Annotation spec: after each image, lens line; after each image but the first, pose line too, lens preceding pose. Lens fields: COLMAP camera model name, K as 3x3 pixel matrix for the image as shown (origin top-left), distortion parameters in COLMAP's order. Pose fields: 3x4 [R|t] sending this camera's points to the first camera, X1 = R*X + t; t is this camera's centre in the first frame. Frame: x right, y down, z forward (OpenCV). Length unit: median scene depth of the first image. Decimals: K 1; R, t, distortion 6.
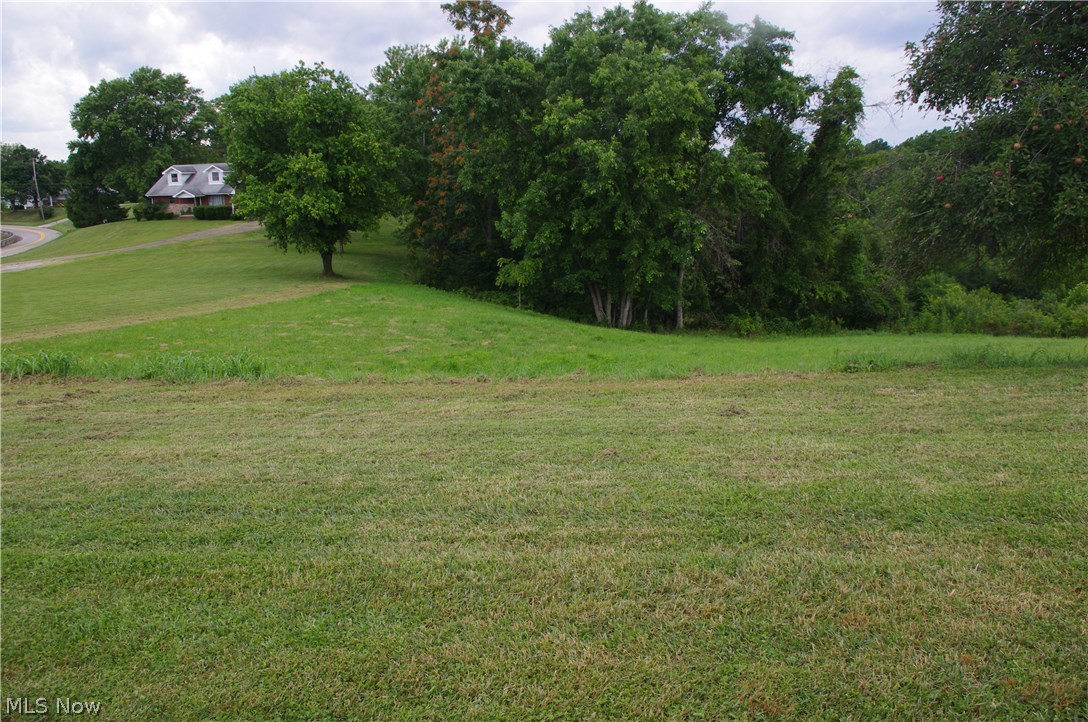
lens RADIAL K [[844.8, 0, 544.0], [0, 844.8, 361.0], [0, 0, 1]] dist [-0.064749, 0.009115]
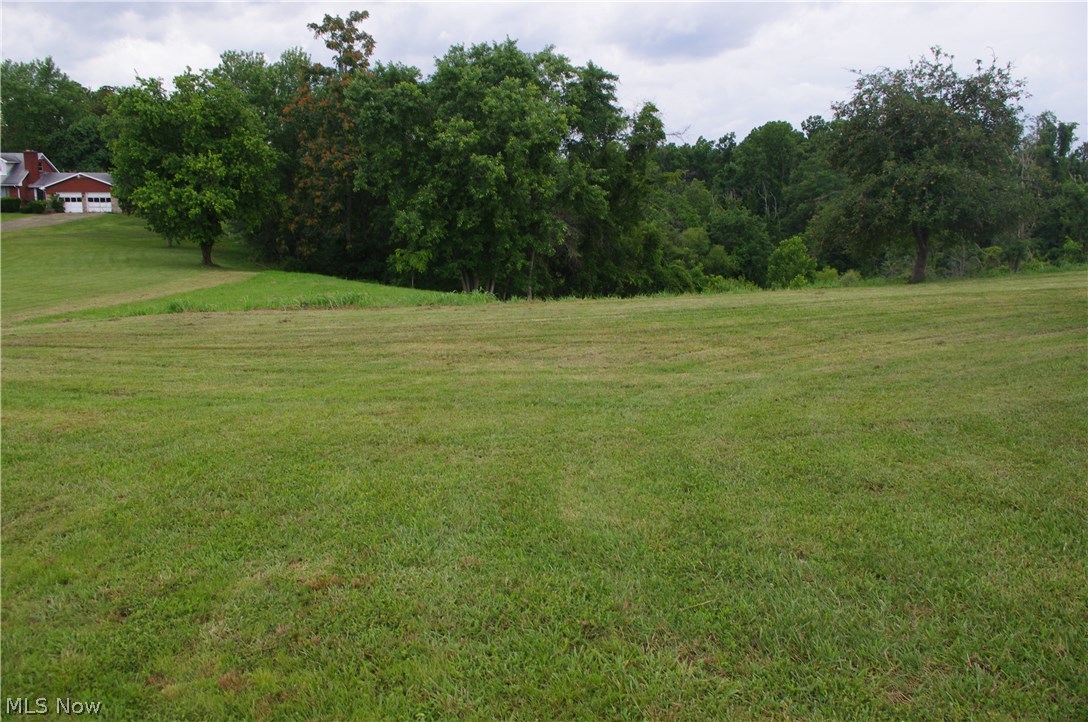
lens RADIAL K [[844.8, 0, 544.0], [0, 844.8, 361.0], [0, 0, 1]] dist [-0.064749, 0.009115]
pose [[0.949494, -0.030704, 0.312278, -0.233413], [0.031070, 0.999510, 0.003807, 0.038655], [-0.312242, 0.006088, 0.949983, -0.198899]]
